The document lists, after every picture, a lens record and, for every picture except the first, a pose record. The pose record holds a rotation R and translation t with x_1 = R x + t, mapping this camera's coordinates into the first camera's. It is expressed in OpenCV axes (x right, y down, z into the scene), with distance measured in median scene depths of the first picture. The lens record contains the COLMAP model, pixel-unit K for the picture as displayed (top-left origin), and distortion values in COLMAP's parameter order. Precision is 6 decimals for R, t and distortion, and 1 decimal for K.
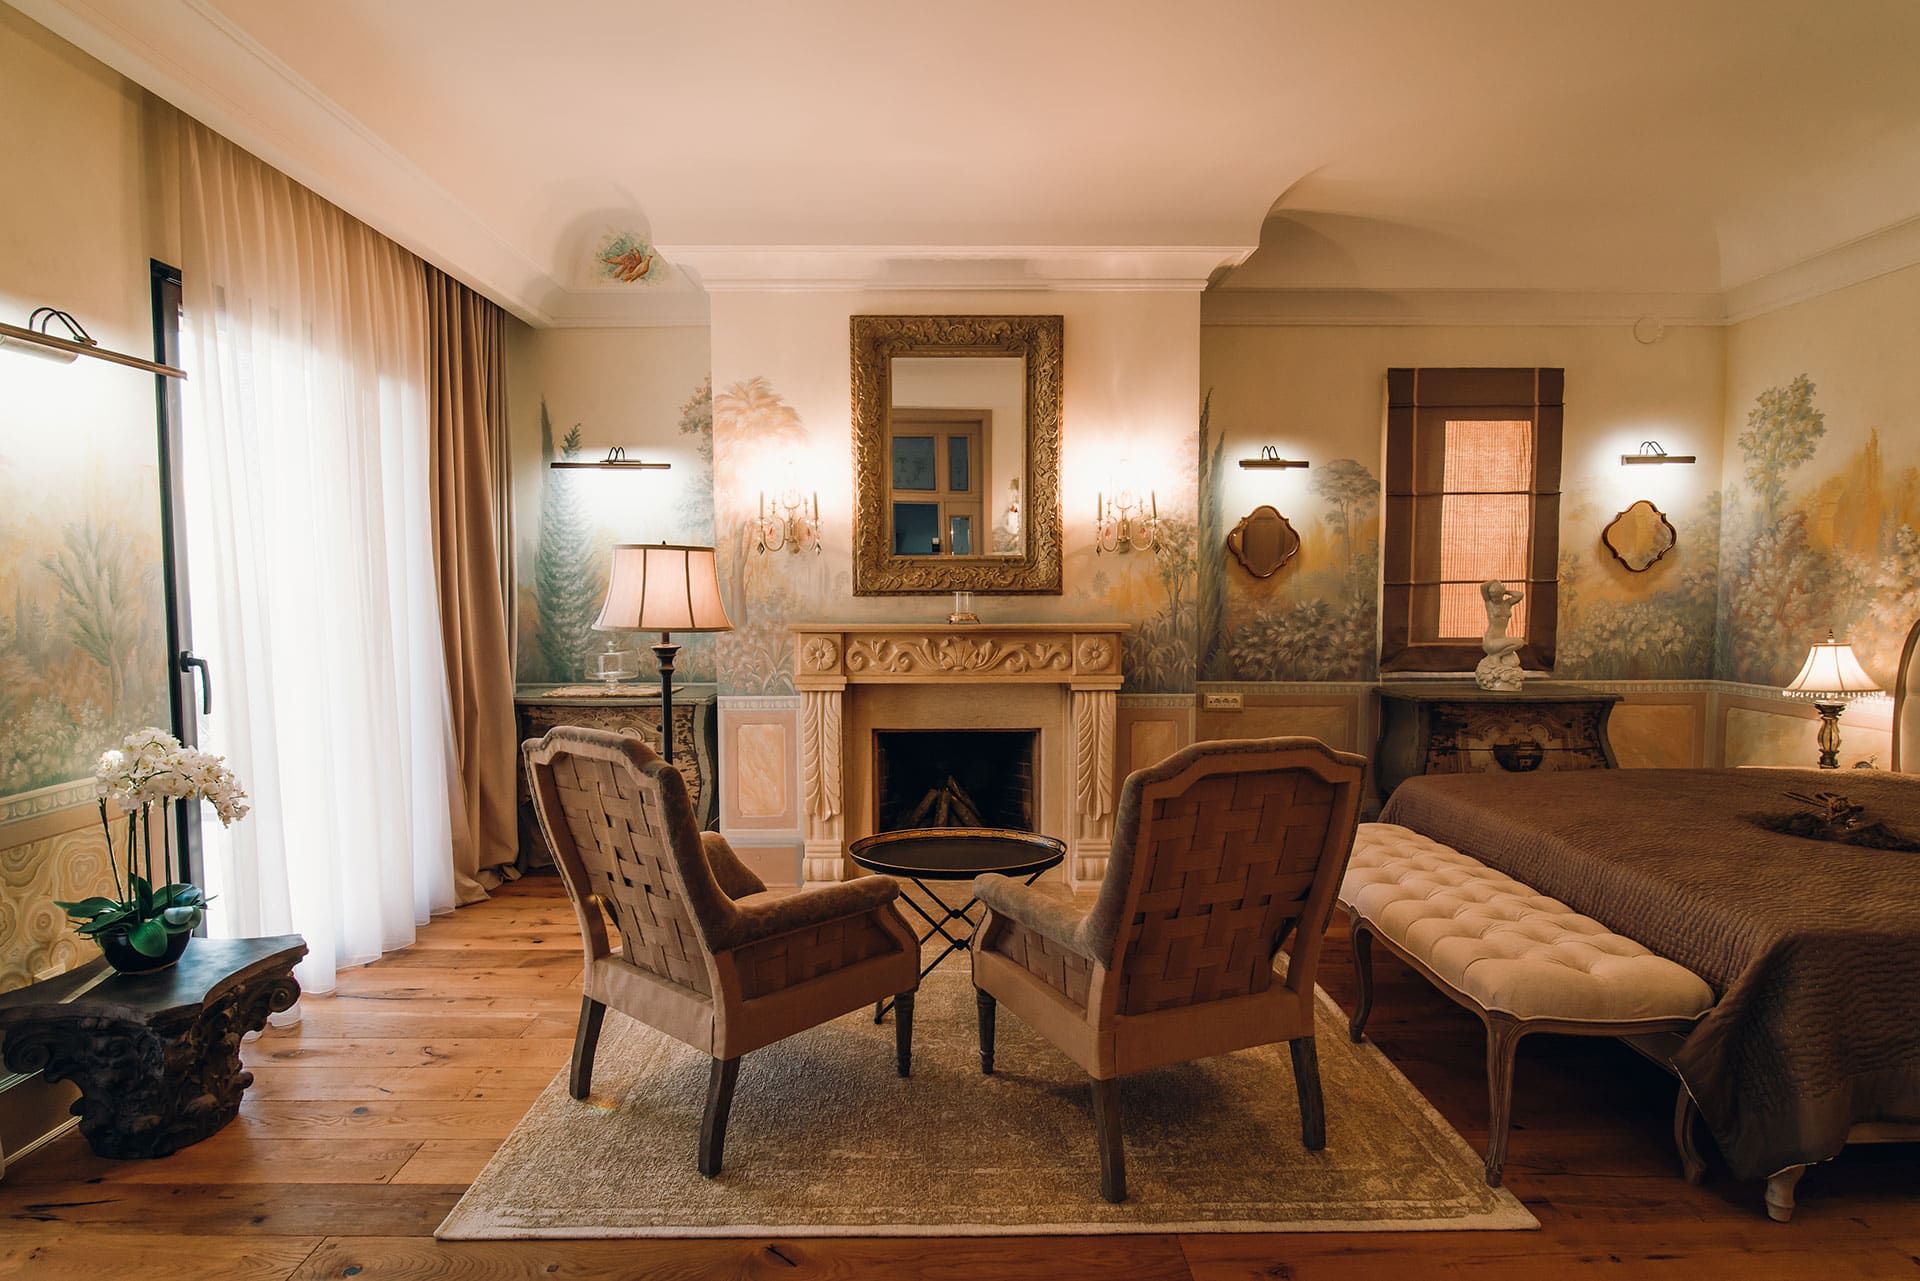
lens RADIAL K [[983.0, 0, 960.0], [0, 983.0, 640.5], [0, 0, 1]] dist [-0.018287, 0.000236]
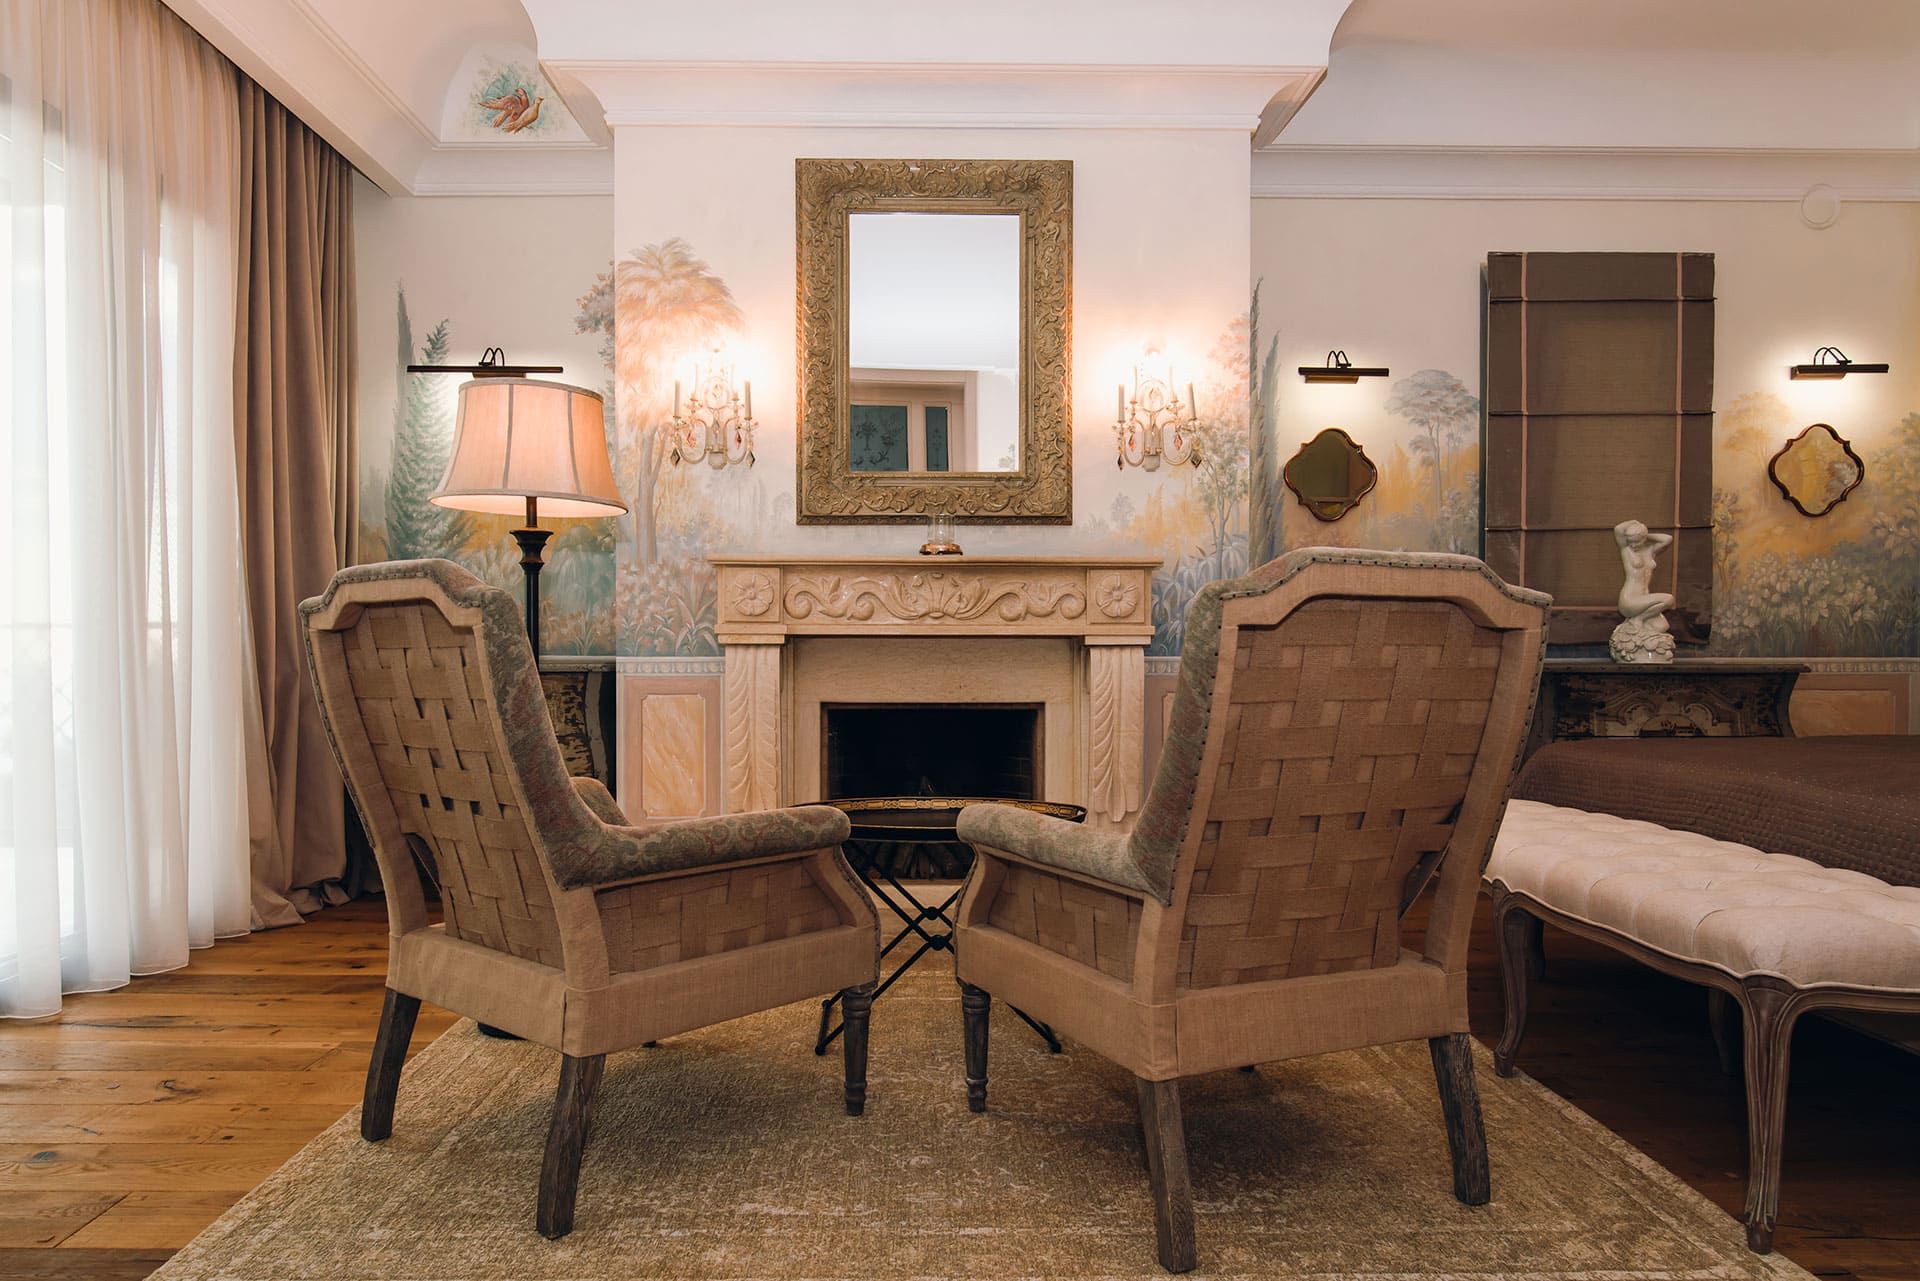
lens RADIAL K [[1180.1, 0, 938.8], [0, 1180.1, 643.6], [0, 0, 1]] dist [-0.012300, 0.000513]
pose [[0.999990, 0.003249, 0.002944, -0.001402], [-0.003110, 0.998939, -0.045943, 0.088771], [-0.003090, 0.045933, 0.998940, 0.093604]]
